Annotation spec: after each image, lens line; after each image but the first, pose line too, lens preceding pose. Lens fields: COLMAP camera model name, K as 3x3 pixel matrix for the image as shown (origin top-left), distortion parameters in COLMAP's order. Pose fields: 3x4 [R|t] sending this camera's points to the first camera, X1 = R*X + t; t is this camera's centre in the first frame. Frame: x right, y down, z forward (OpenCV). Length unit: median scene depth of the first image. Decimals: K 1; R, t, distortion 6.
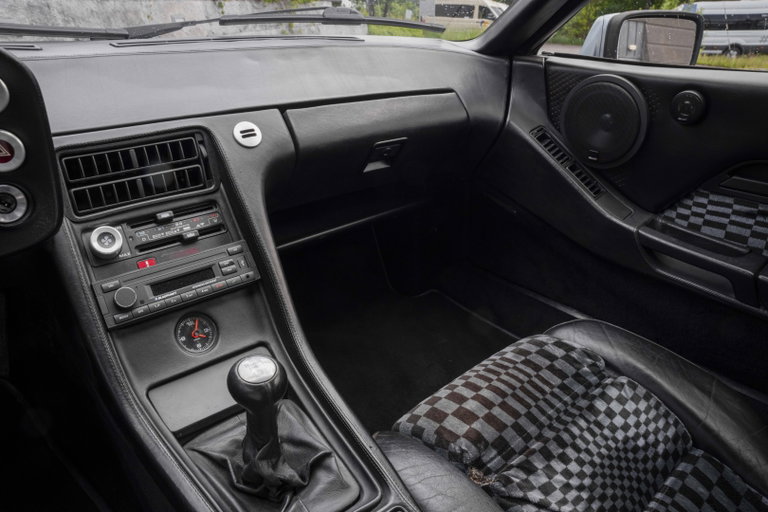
lens RADIAL K [[520.1, 0, 386.8], [0, 520.1, 258.6], [0, 0, 1]] dist [-0.142507, 0.086339]
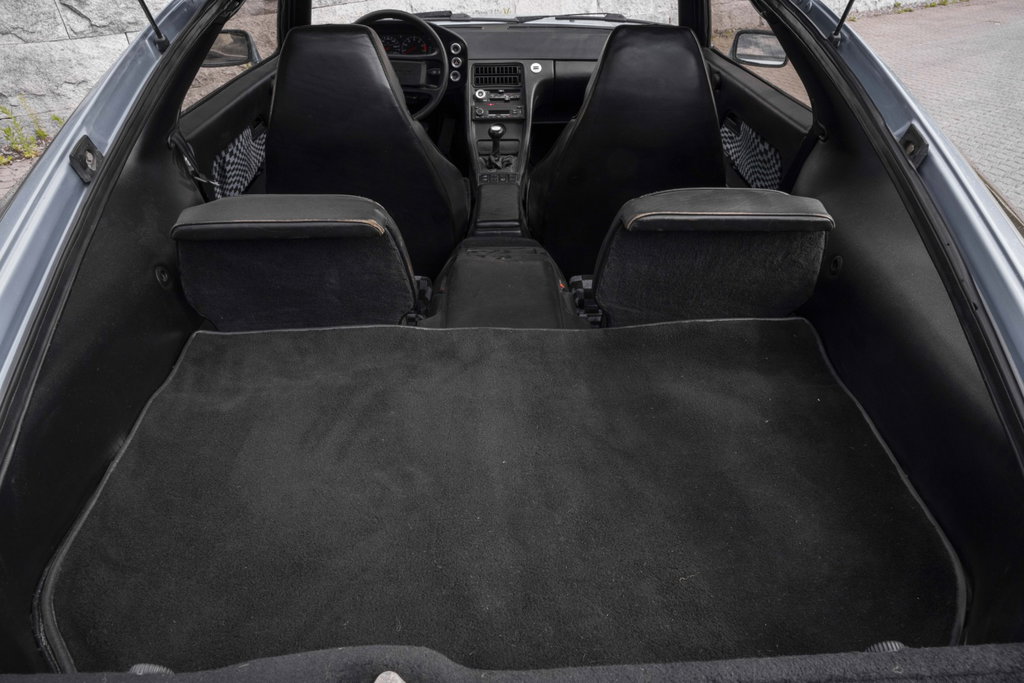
lens RADIAL K [[693.4, 0, 526.2], [0, 693.4, 328.0], [0, 0, 1]] dist [-0.142507, 0.086339]
pose [[0.789835, 0.321894, -0.522059, 2.203452], [-0.257502, 0.946588, 0.194072, 0.413890], [0.556645, -0.018853, 0.830537, -2.256737]]
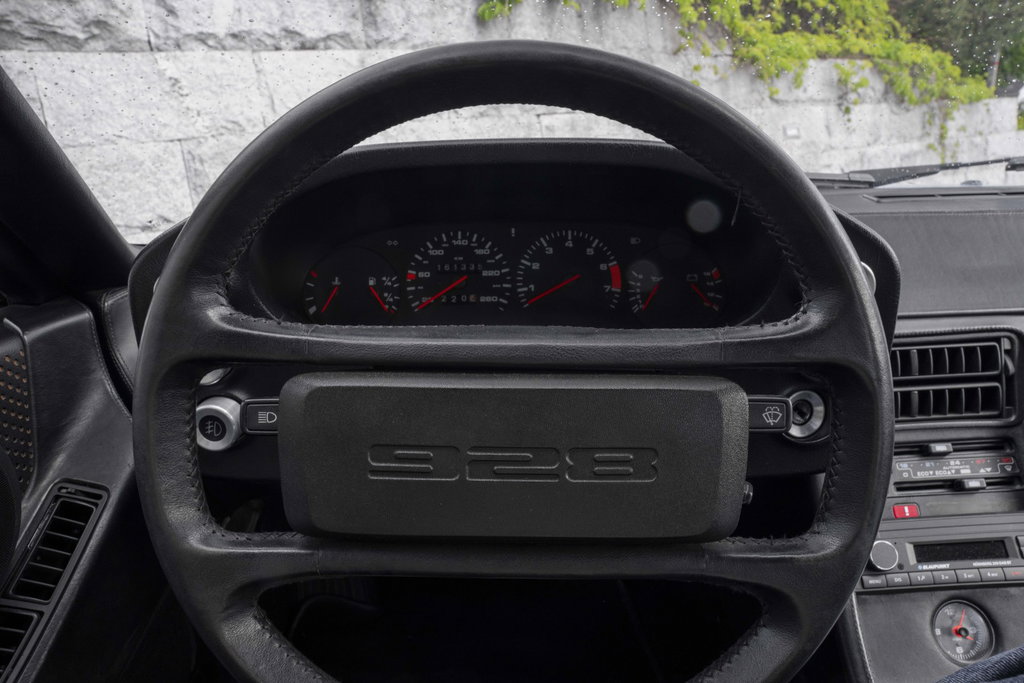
lens RADIAL K [[693.4, 0, 518.1], [0, 693.4, 343.7], [0, 0, 1]] dist [-0.142507, 0.086339]
pose [[0.764753, 0.154205, -0.625599, -0.331017], [-0.235950, 0.970519, -0.049208, -0.041527], [0.599567, 0.185242, 0.778592, -0.094419]]
